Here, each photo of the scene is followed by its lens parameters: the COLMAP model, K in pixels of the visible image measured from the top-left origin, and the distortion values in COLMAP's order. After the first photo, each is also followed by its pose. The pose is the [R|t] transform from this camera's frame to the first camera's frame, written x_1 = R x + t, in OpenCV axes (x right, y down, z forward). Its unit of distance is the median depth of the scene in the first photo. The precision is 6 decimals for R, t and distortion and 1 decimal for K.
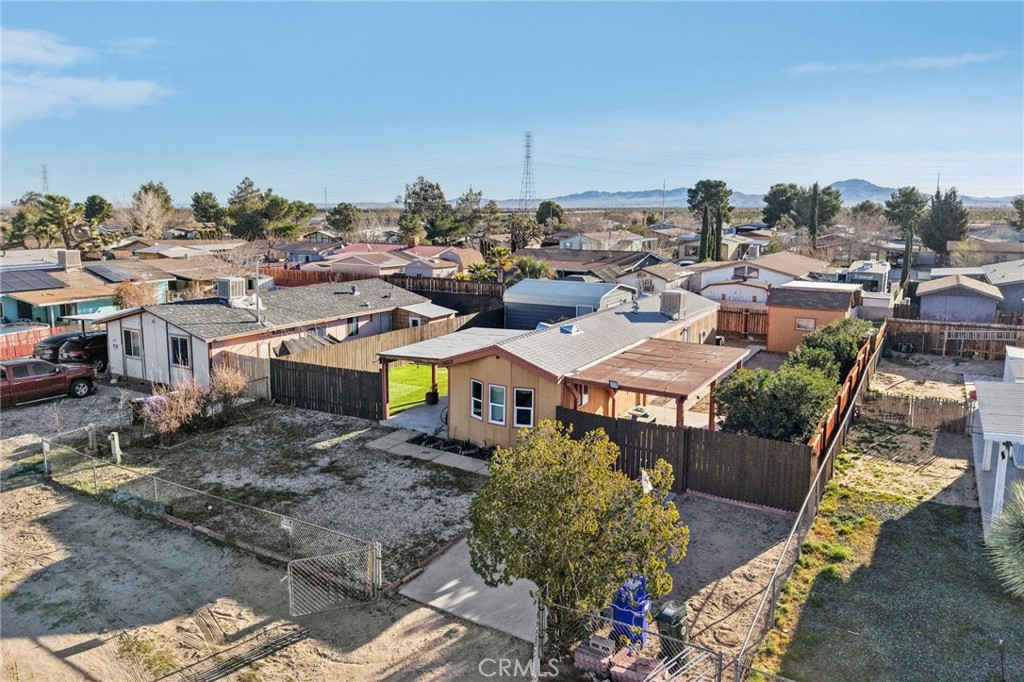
lens RADIAL K [[697.7, 0, 512.0], [0, 697.7, 341.0], [0, 0, 1]] dist [0.014678, -0.002415]
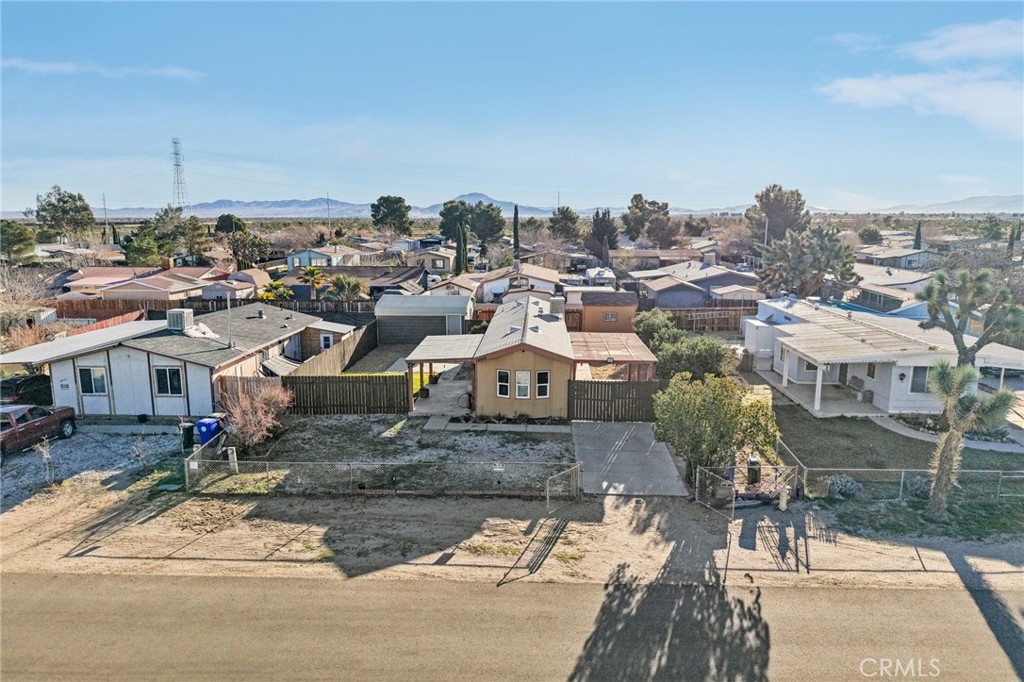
lens RADIAL K [[684.3, 0, 506.7], [0, 684.3, 348.0], [0, 0, 1]] dist [0.041679, -0.043382]
pose [[0.882359, -0.090848, 0.461724, -0.685030], [0.091519, 0.995582, 0.020995, -0.013702], [-0.461592, 0.023731, 0.886775, -0.215474]]
